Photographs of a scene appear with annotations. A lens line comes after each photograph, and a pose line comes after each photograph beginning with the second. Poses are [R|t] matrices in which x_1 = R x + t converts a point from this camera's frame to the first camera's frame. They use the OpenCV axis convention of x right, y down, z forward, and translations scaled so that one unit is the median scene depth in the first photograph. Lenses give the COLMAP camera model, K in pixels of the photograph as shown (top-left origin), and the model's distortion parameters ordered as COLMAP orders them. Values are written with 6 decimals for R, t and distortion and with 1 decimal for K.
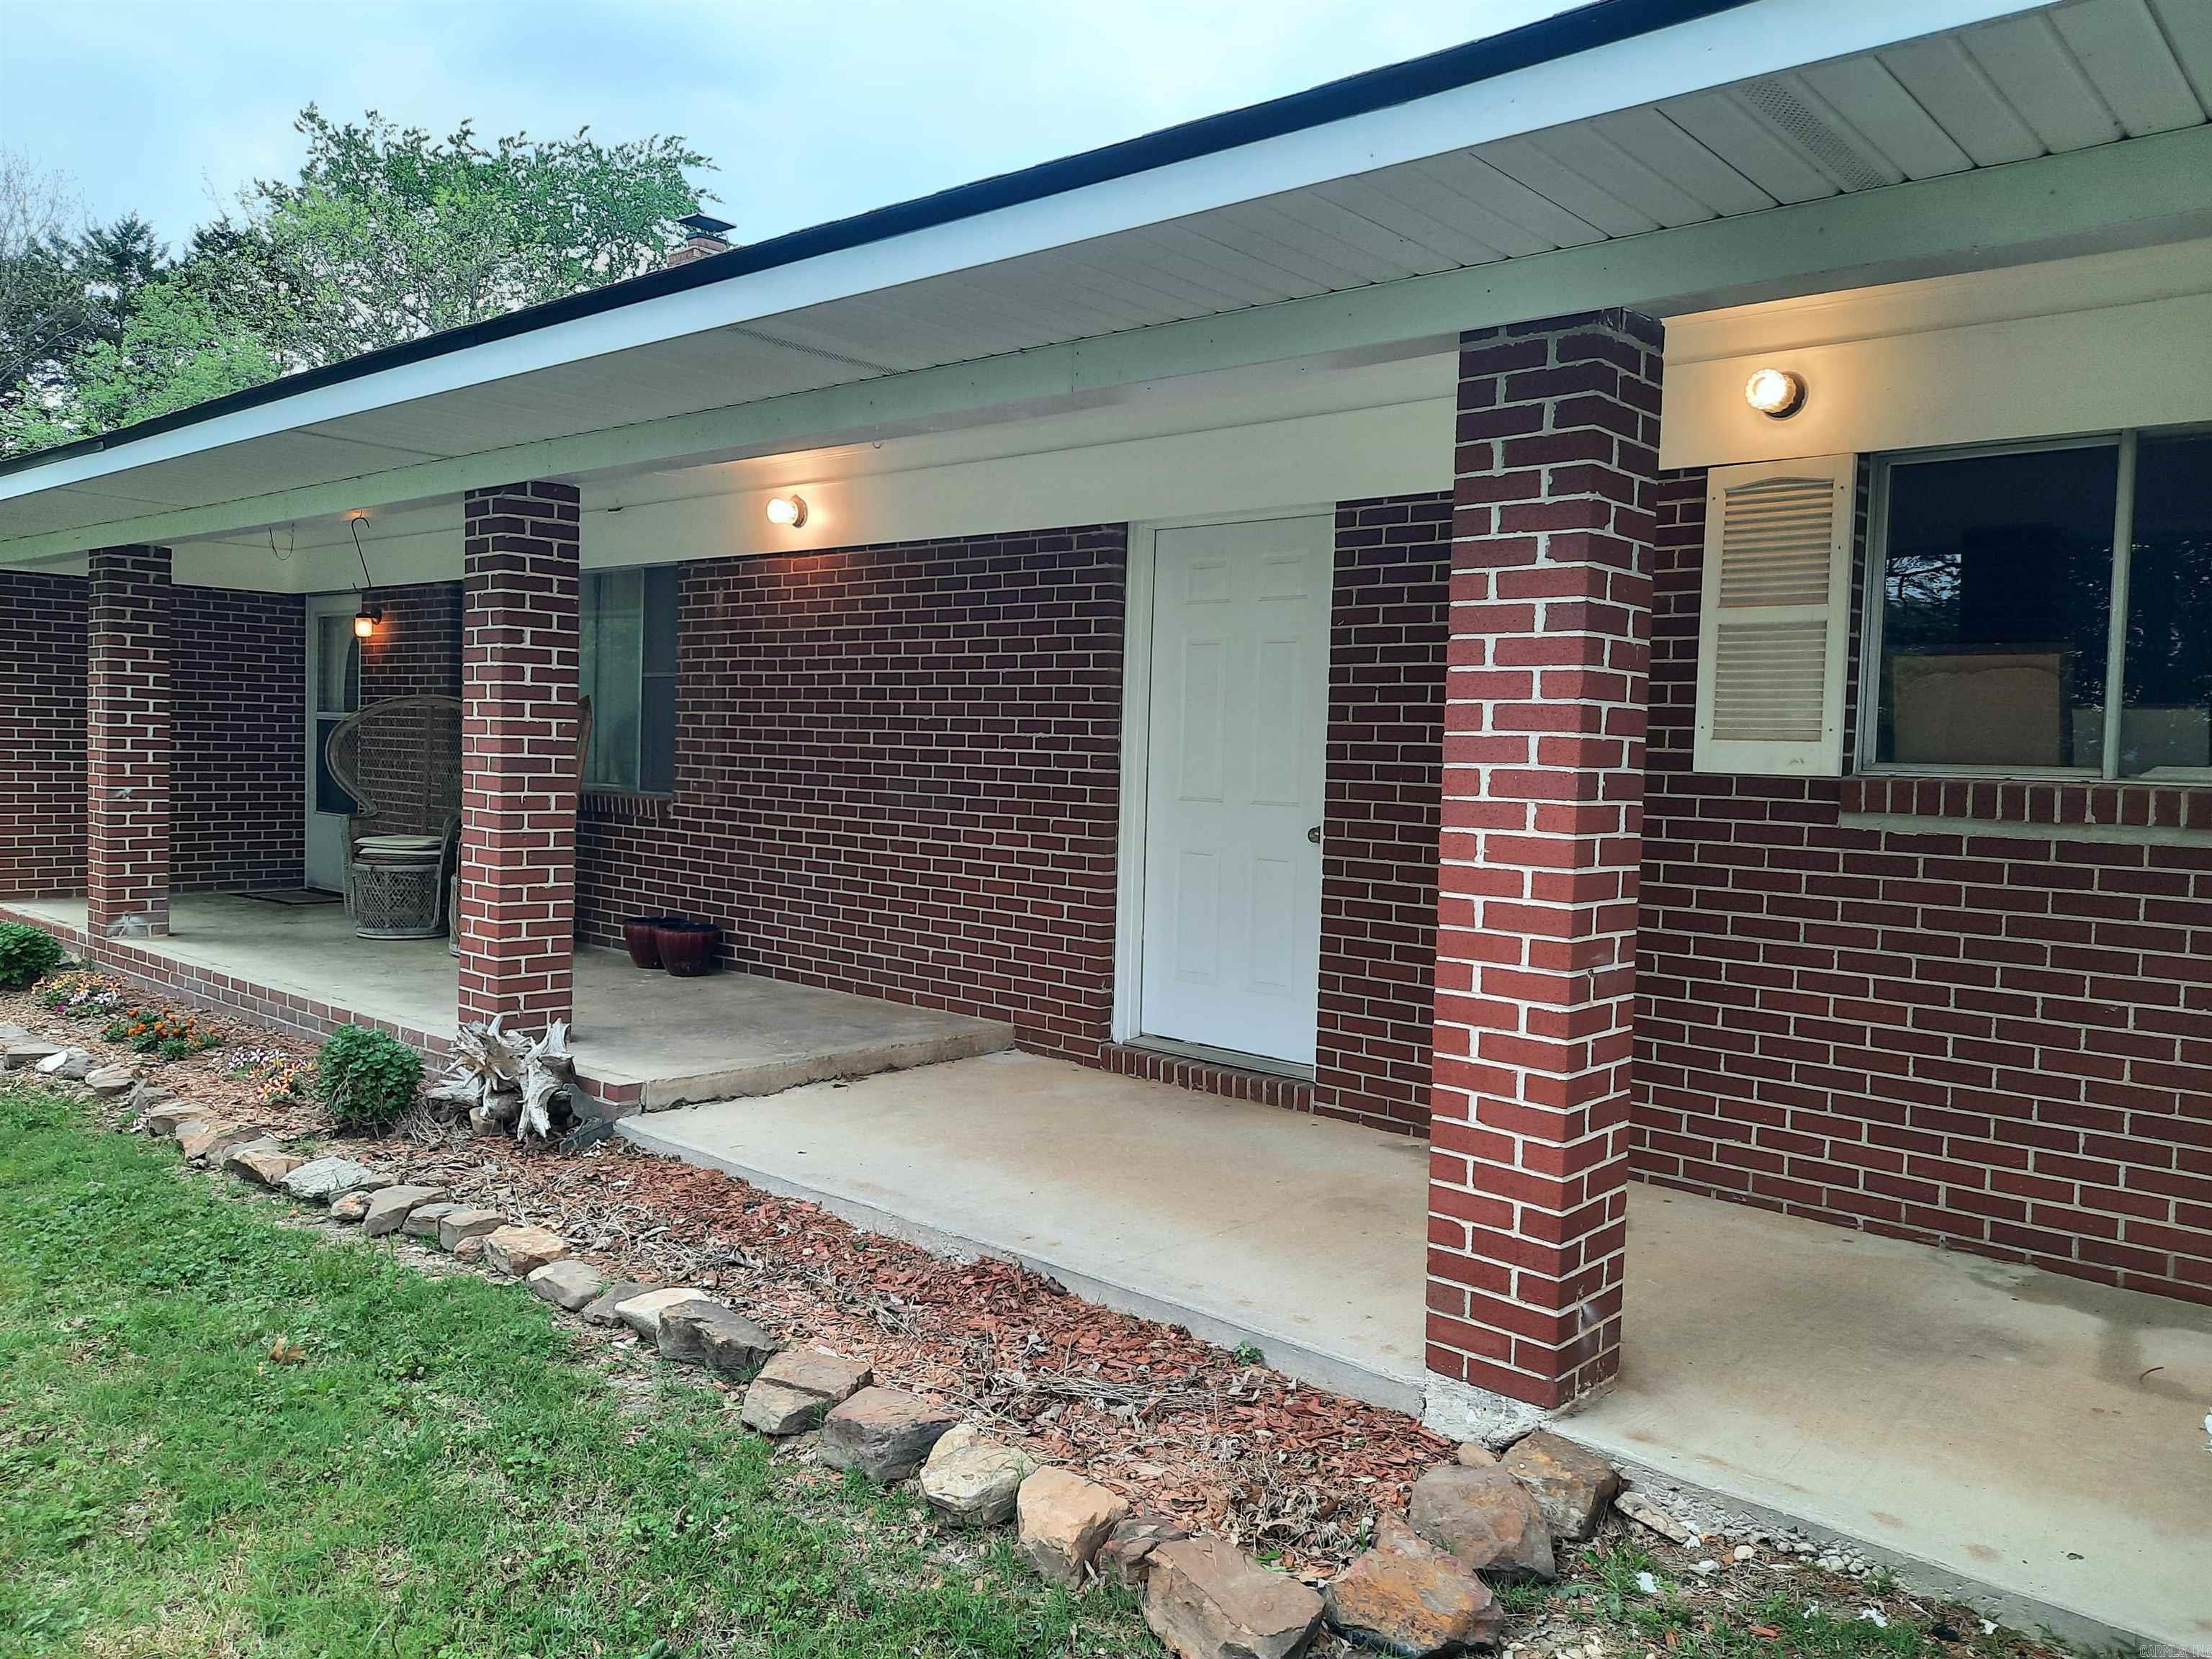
lens RADIAL K [[1628.0, 0, 1126.3], [0, 1628.0, 819.4], [0, 0, 1]] dist [0.035046, -0.002722]
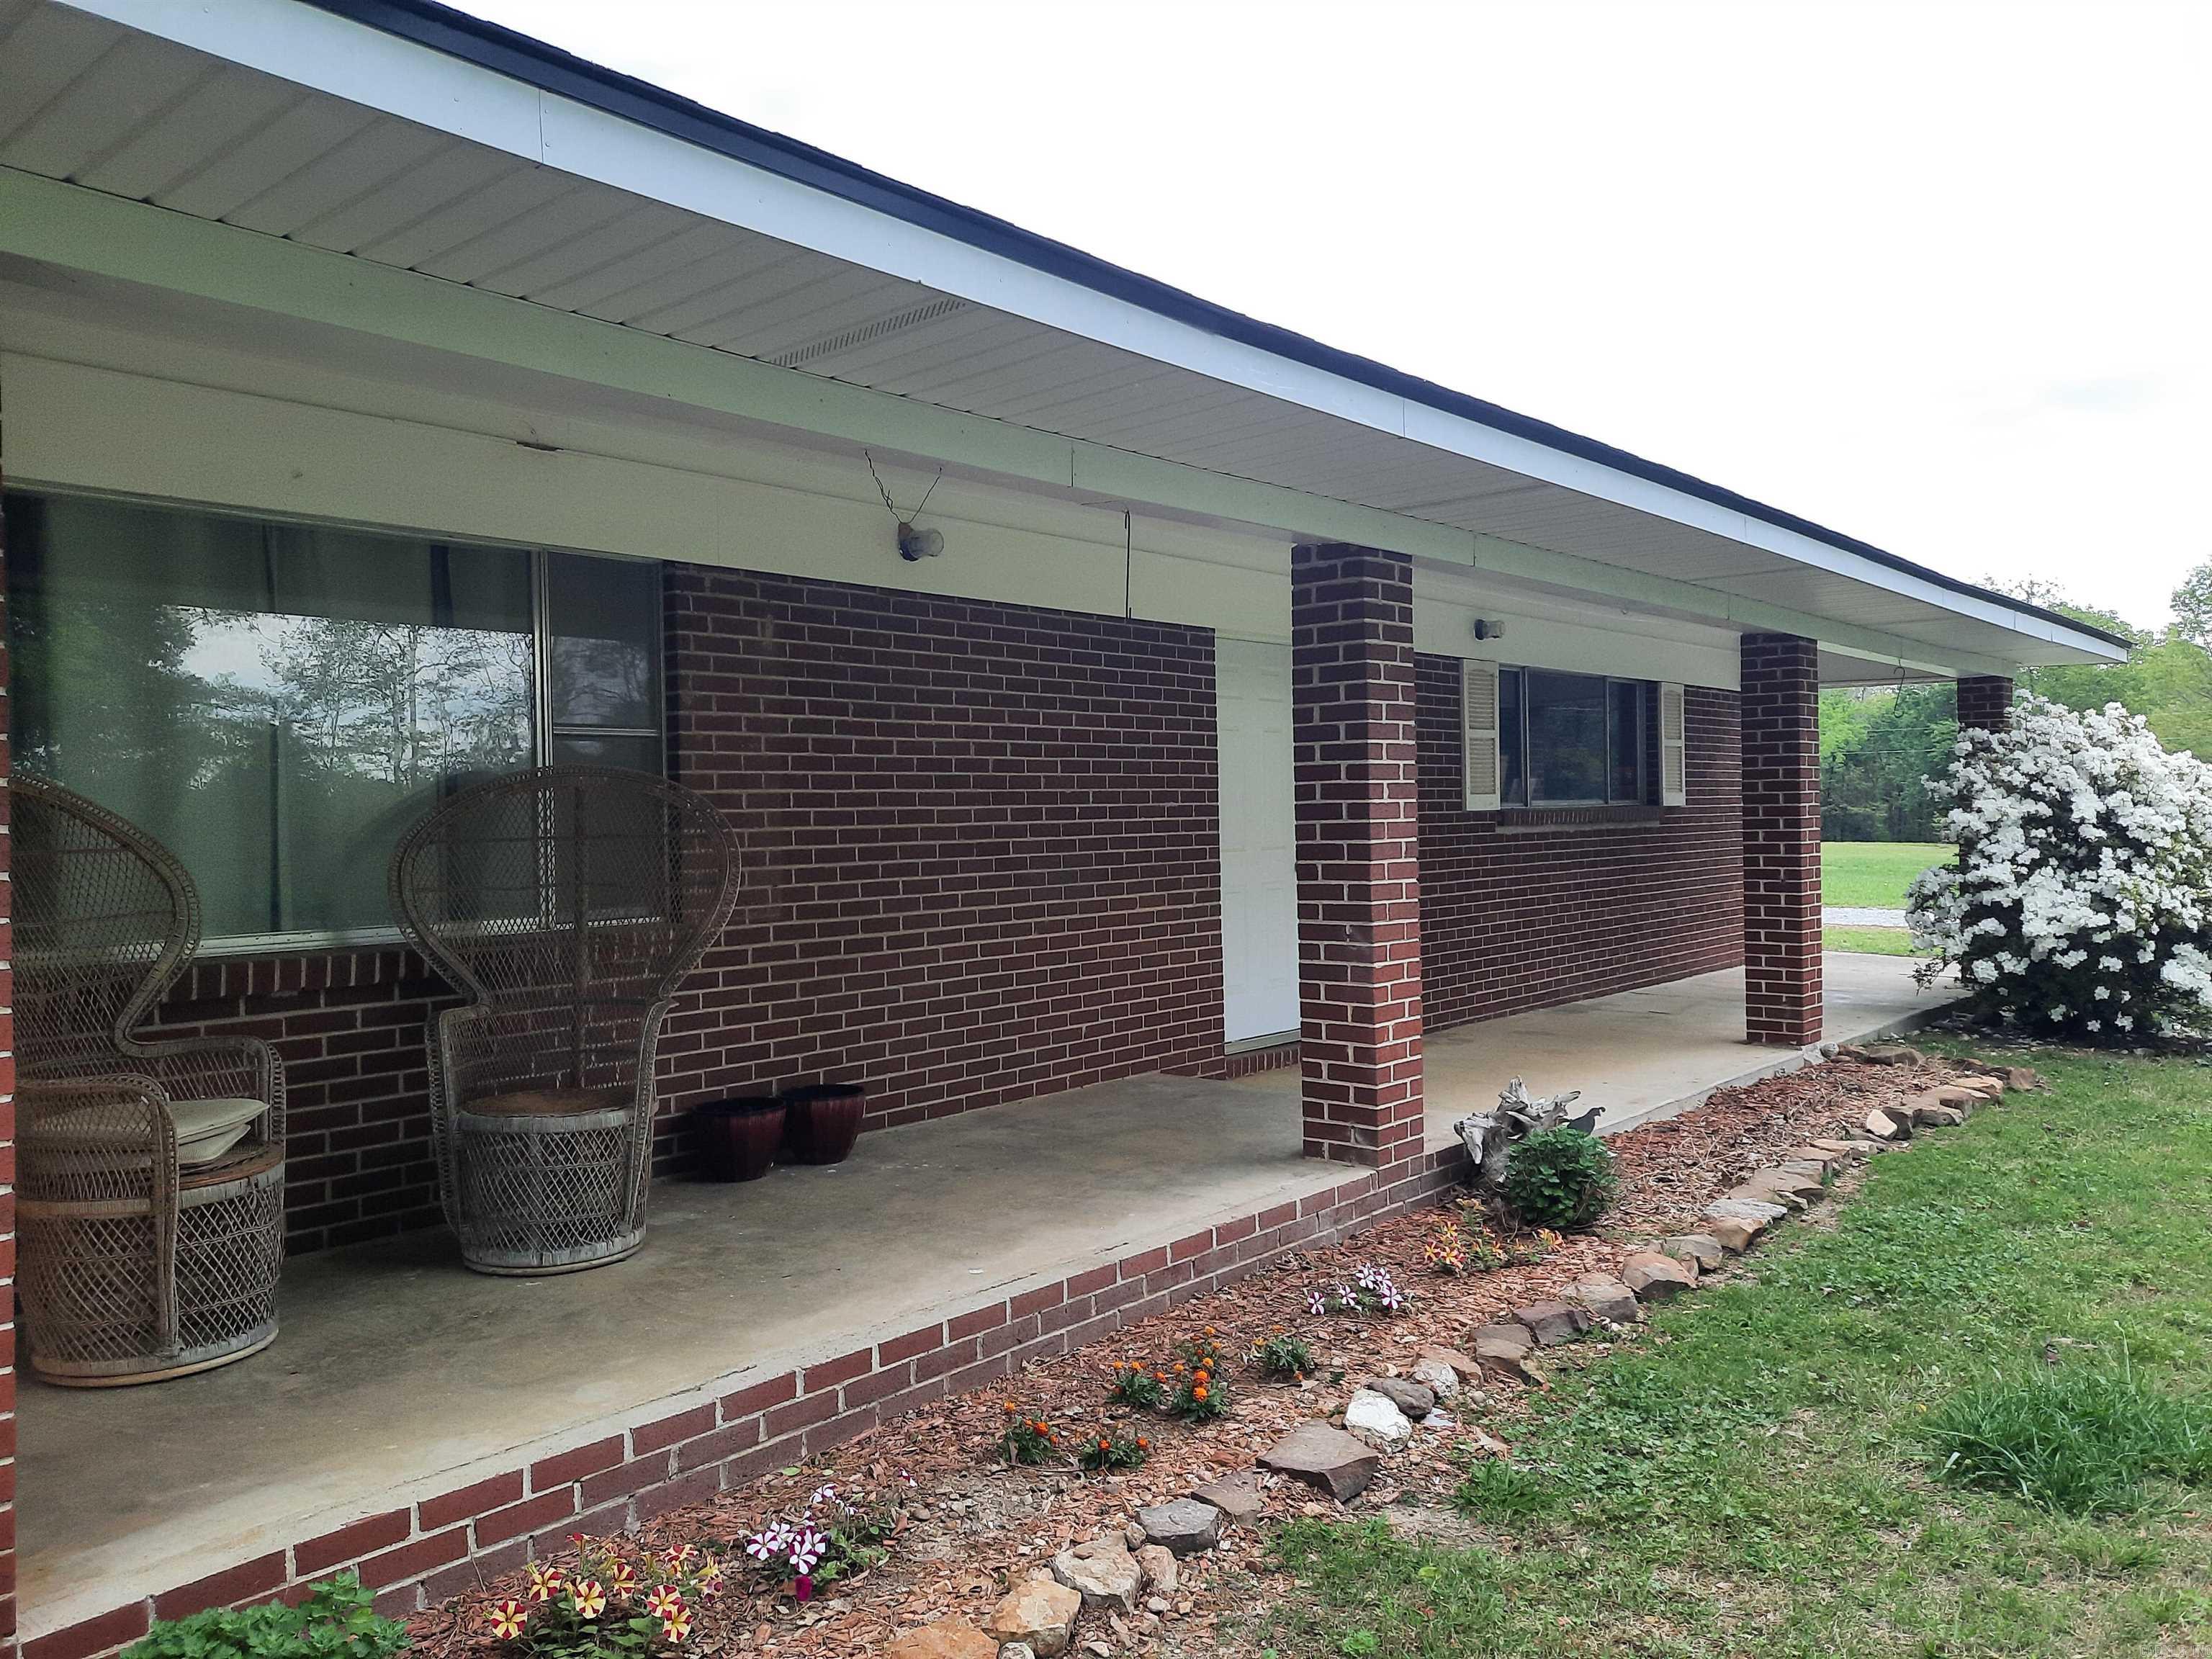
lens RADIAL K [[1611.4, 0, 1104.1], [0, 1611.4, 801.0], [0, 0, 1]] dist [0.040318, -0.049169]
pose [[-0.005992, -0.026369, 0.999634, -1.214195], [0.059535, 0.997870, 0.026679, -0.090266], [-0.998208, 0.059673, -0.004409, 1.094401]]
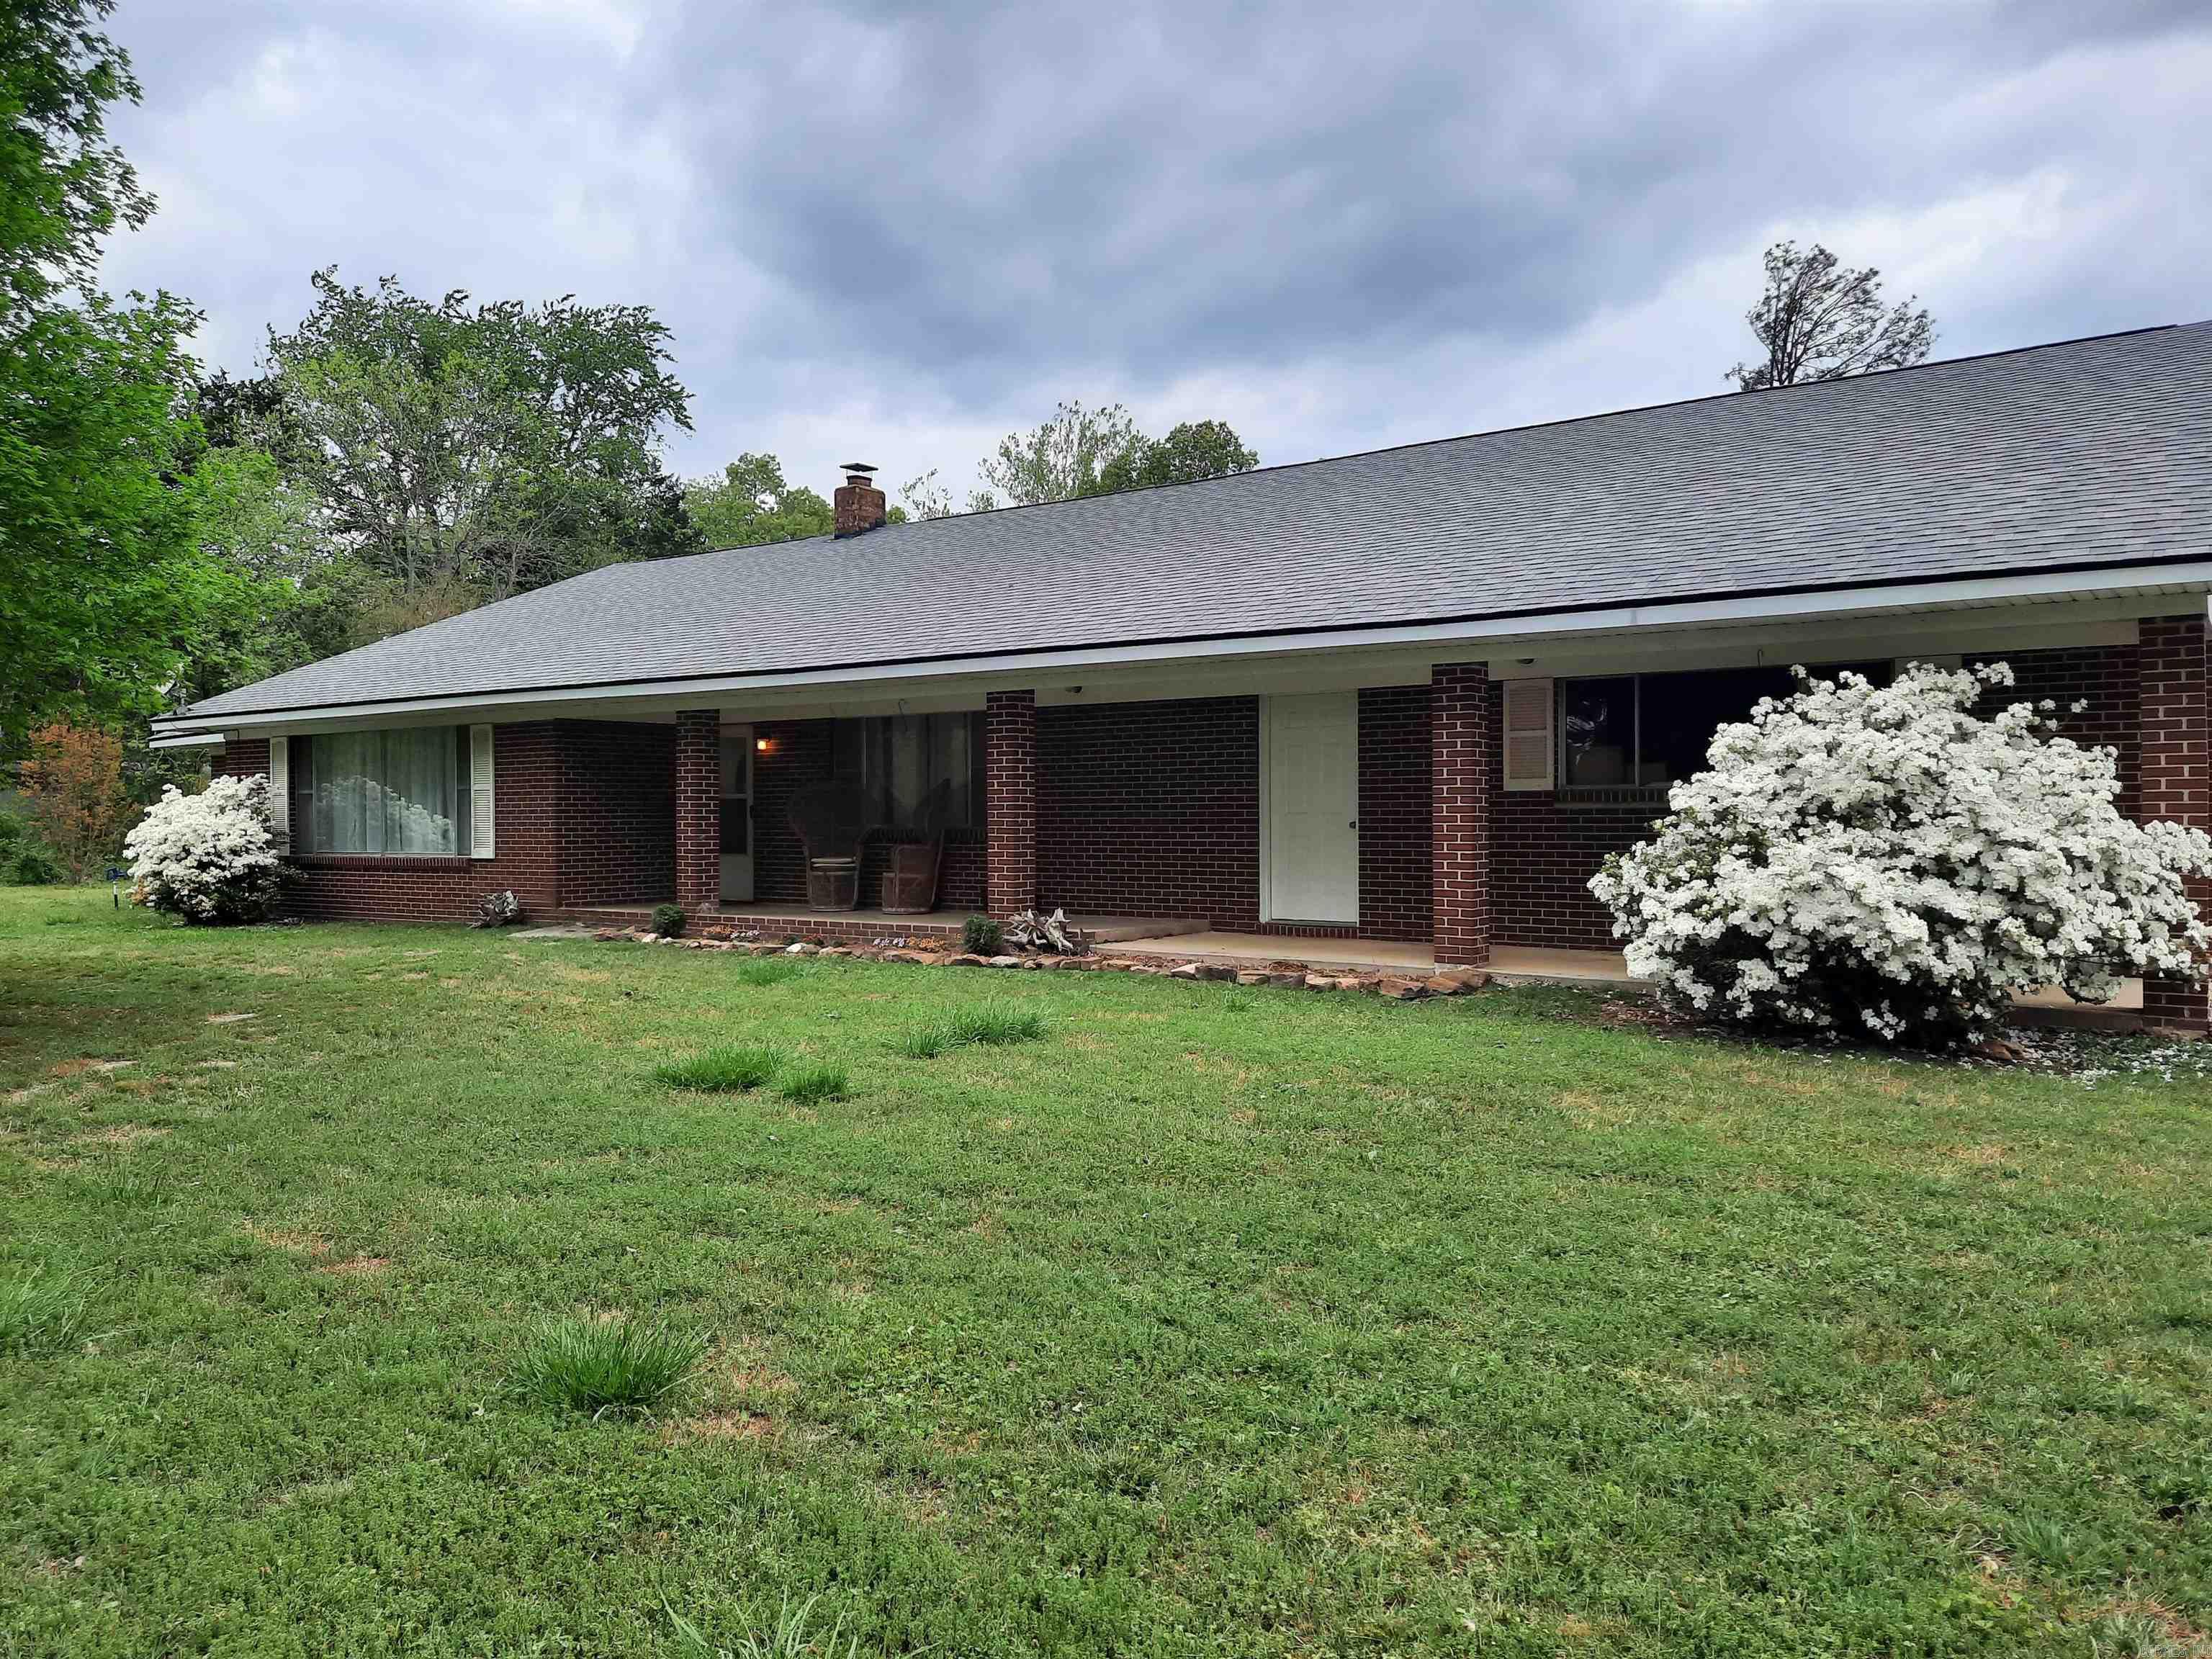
lens RADIAL K [[1628.0, 0, 1126.3], [0, 1628.0, 819.4], [0, 0, 1]] dist [0.035046, -0.002722]
pose [[0.994253, -0.034983, 0.101176, -0.425372], [0.039309, 0.998382, -0.041087, 0.080718], [-0.099575, 0.044828, 0.994020, -1.254986]]
